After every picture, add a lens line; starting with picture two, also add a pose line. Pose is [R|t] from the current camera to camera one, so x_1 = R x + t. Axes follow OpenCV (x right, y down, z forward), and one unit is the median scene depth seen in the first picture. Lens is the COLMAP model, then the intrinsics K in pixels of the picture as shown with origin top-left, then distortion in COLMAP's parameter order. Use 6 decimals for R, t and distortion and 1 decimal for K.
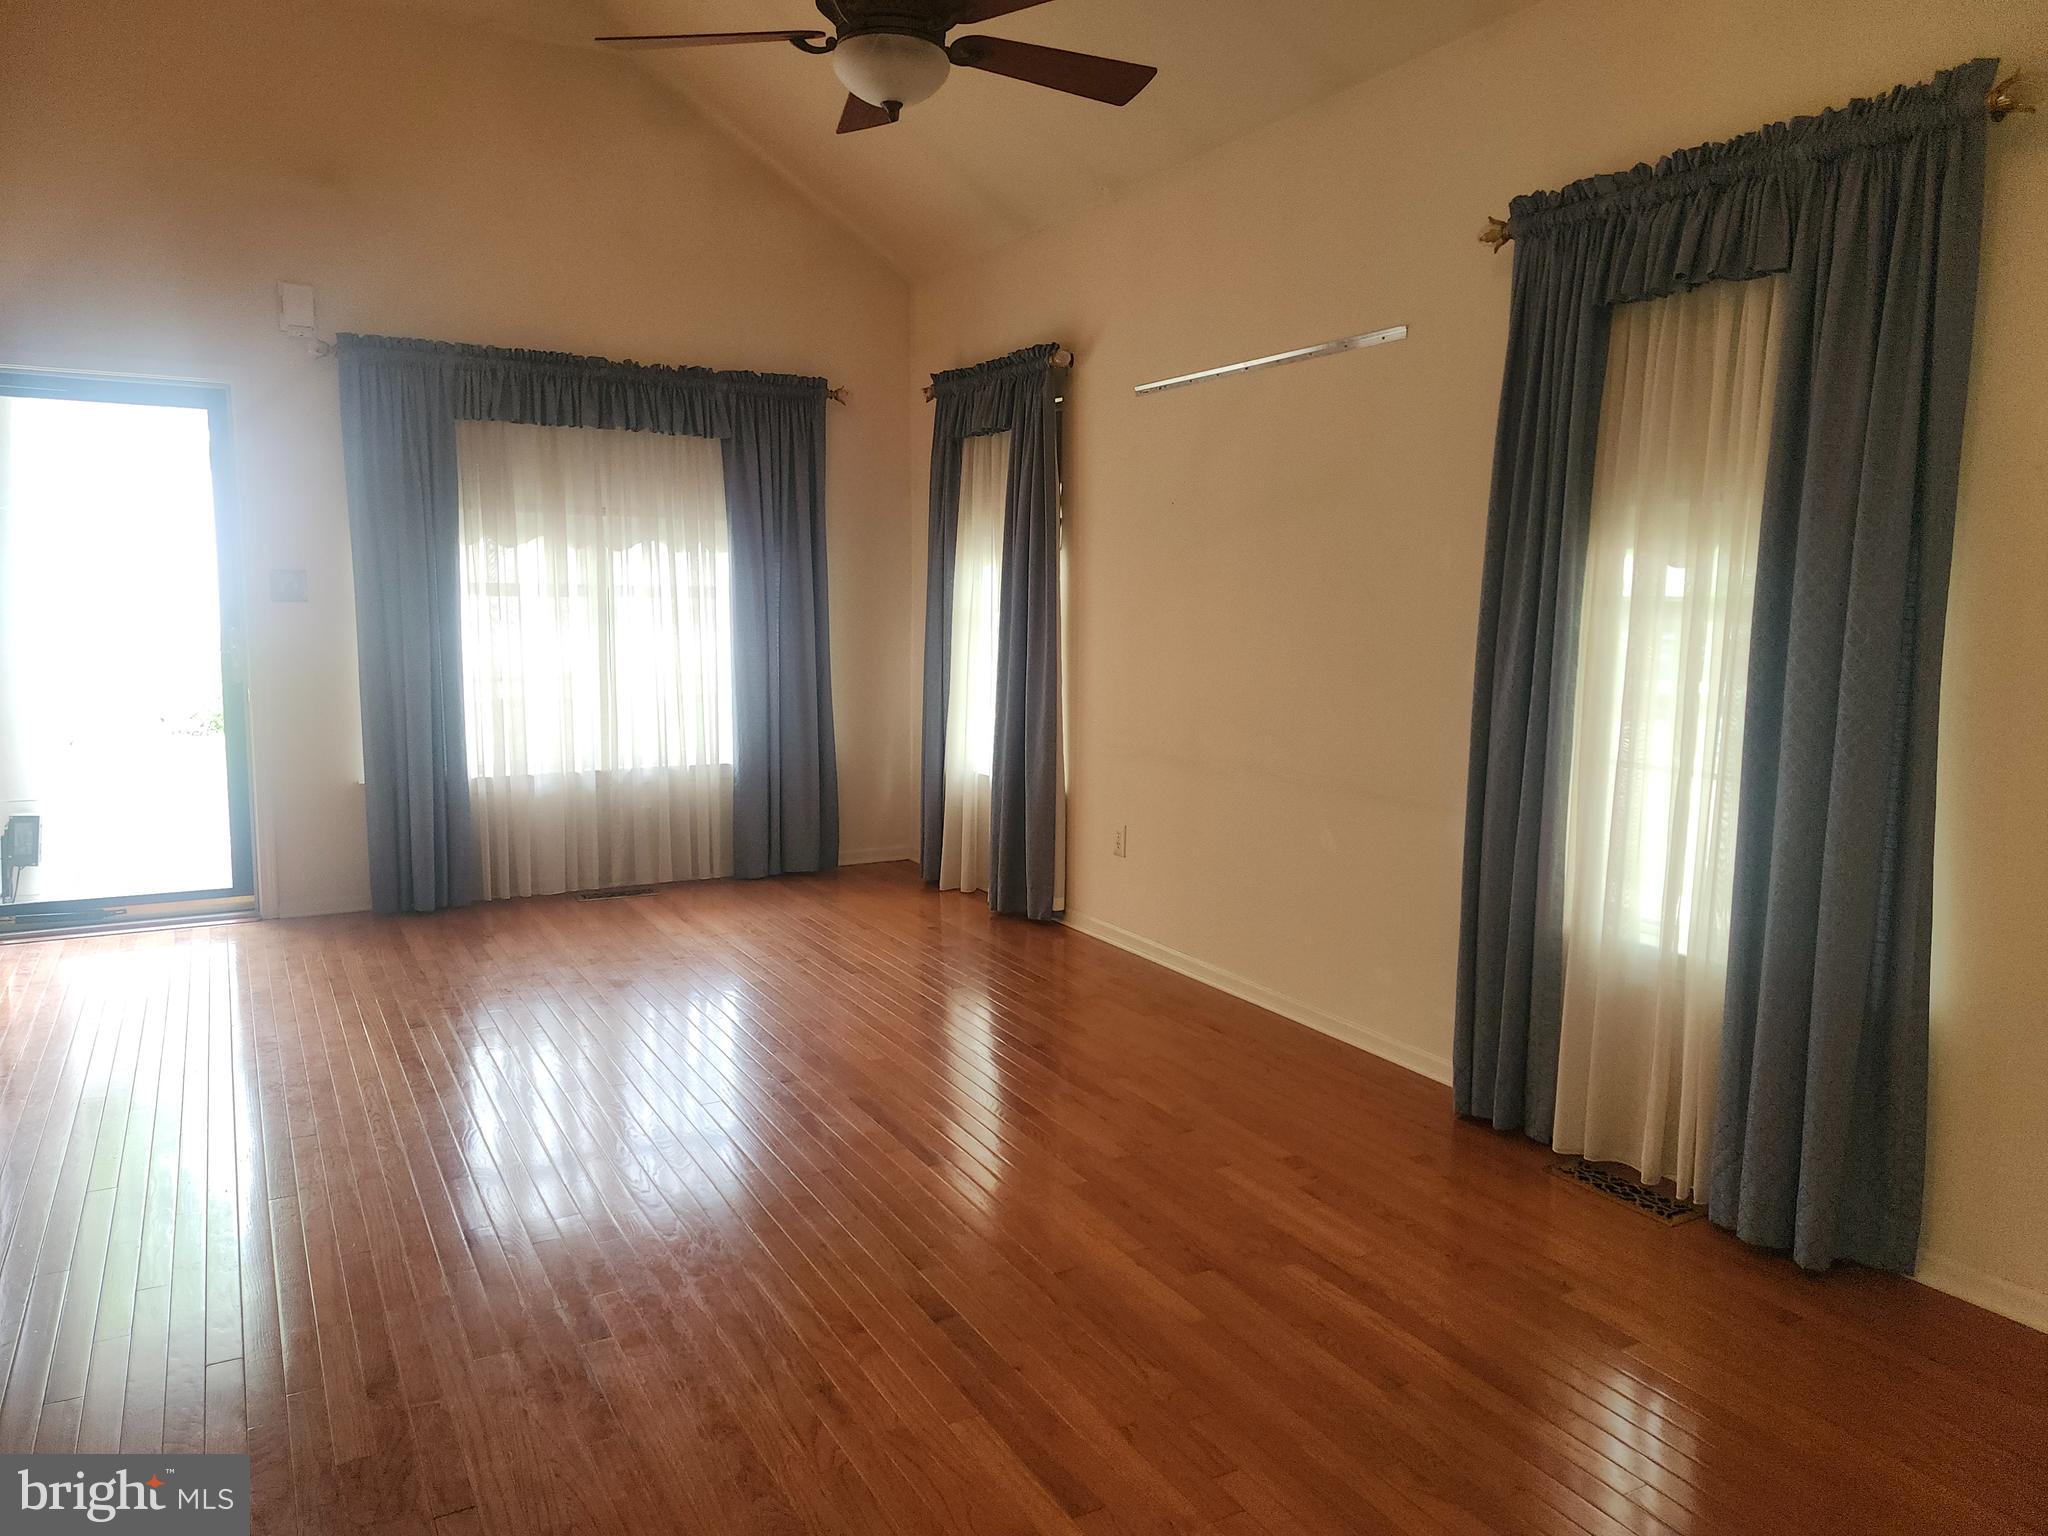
lens RADIAL K [[1517.8, 0, 1024.0], [0, 1517.8, 768.0], [0, 0, 1]] dist [-0.003184, -0.002208]
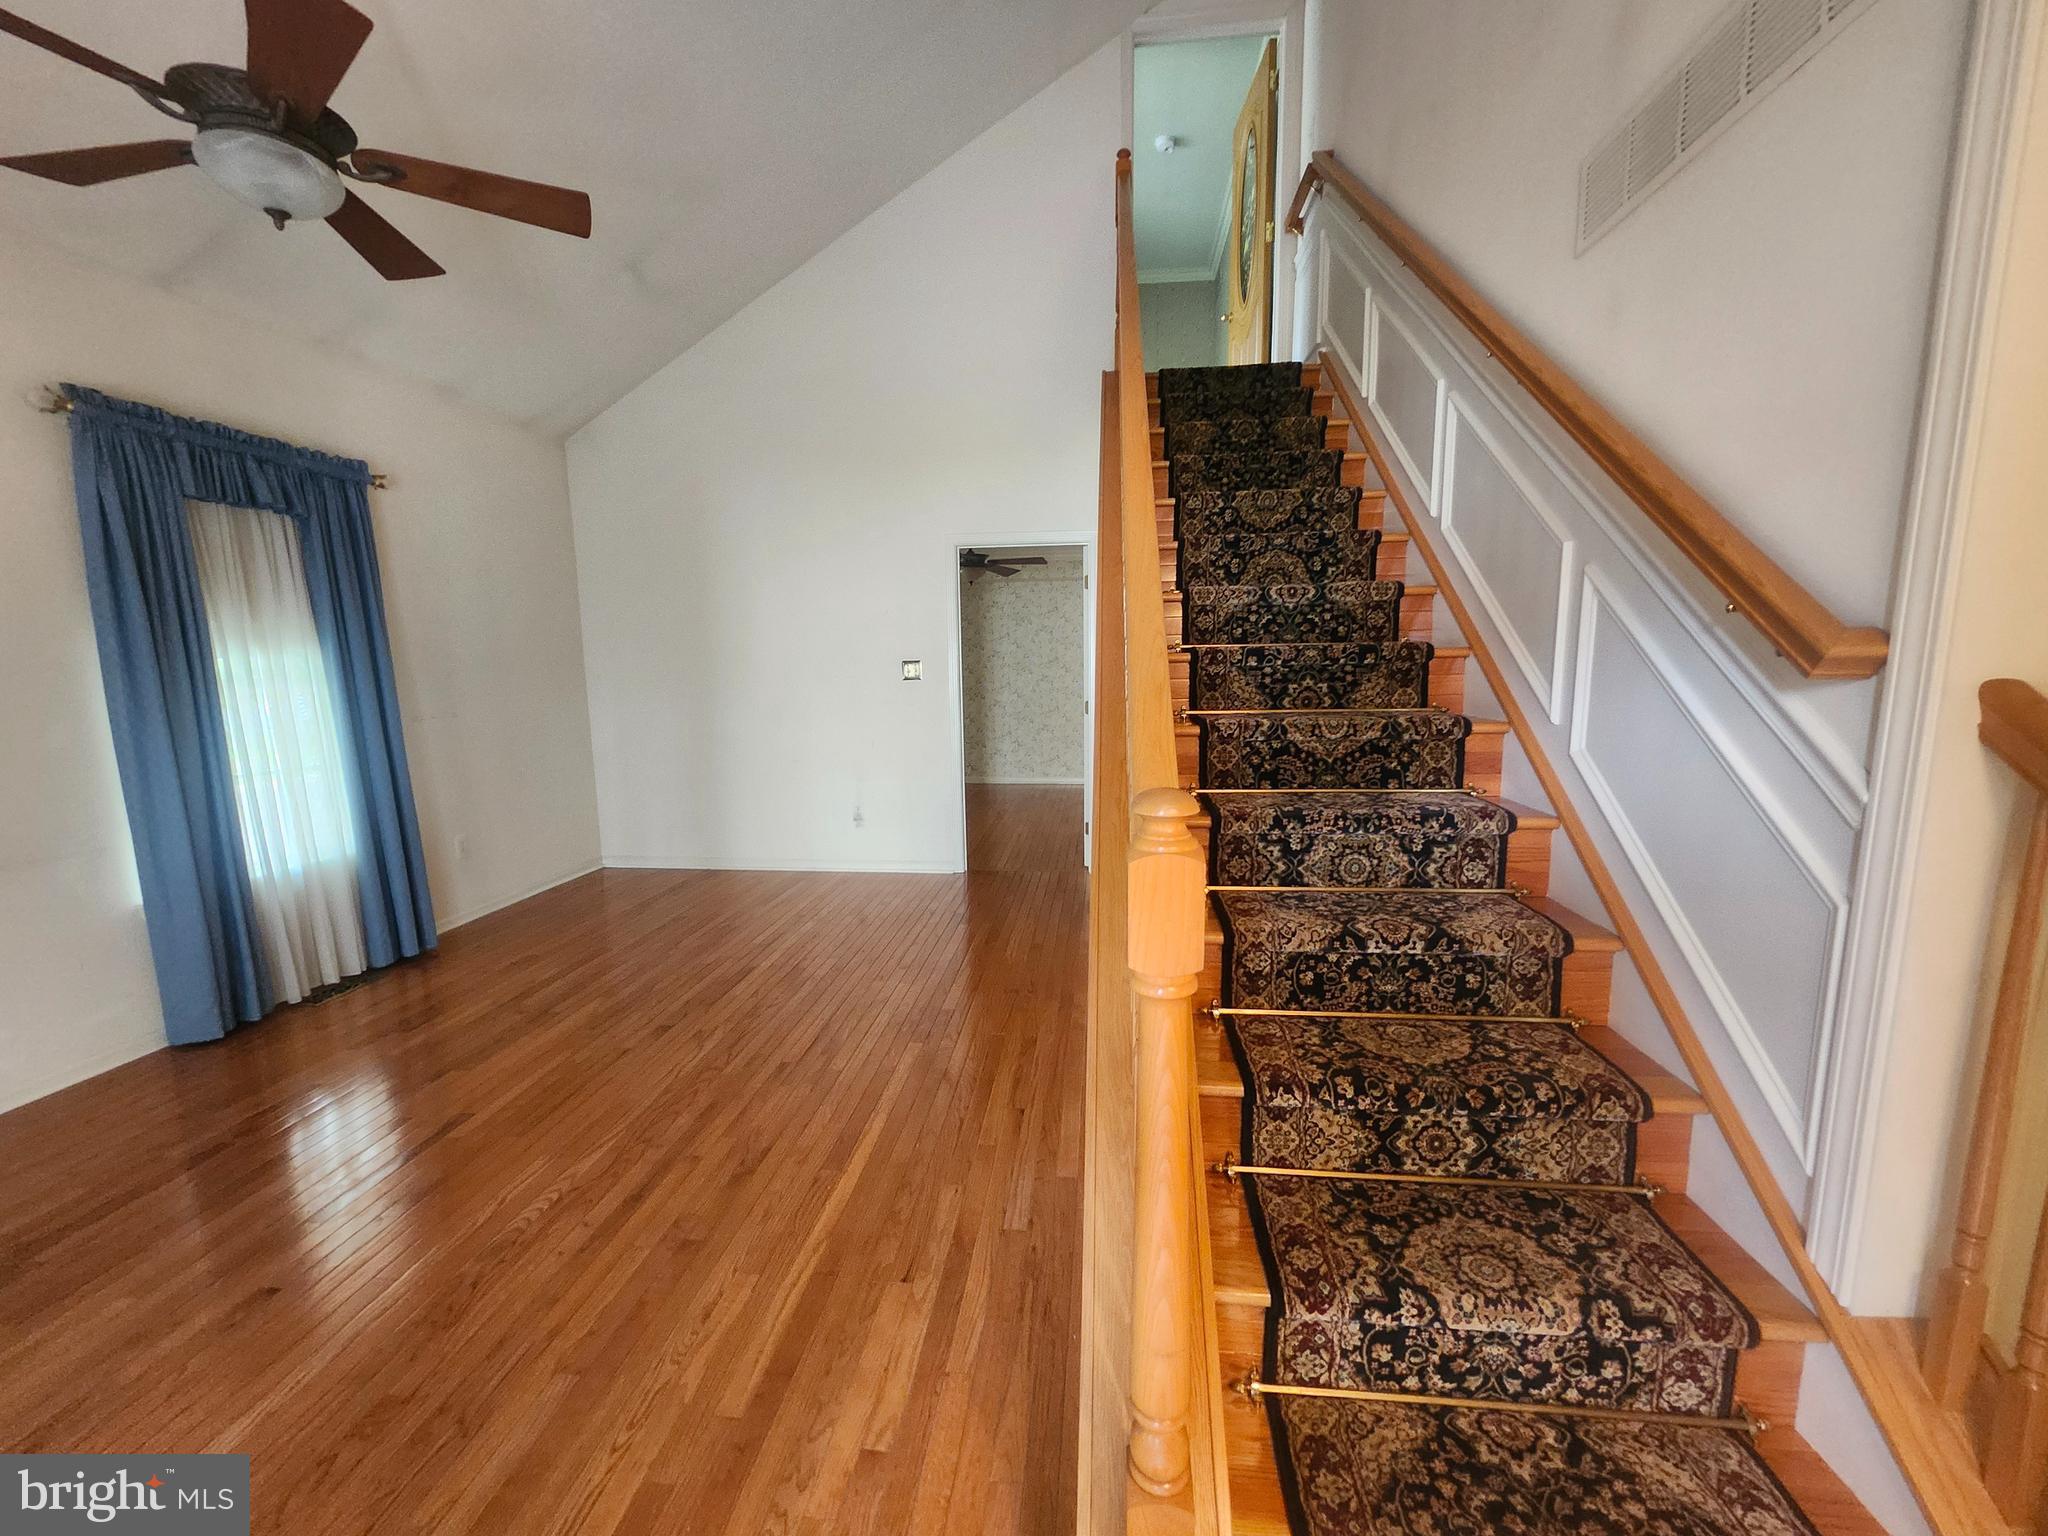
lens RADIAL K [[817.3, 0, 1024.0], [0, 817.3, 768.0], [0, 0, 1]] dist [0.000173, 0.000017]
pose [[-0.823089, -0.075429, 0.562881, -0.872420], [0.068996, 0.970517, 0.230945, -0.166427], [-0.563706, 0.228925, -0.793618, 1.271879]]
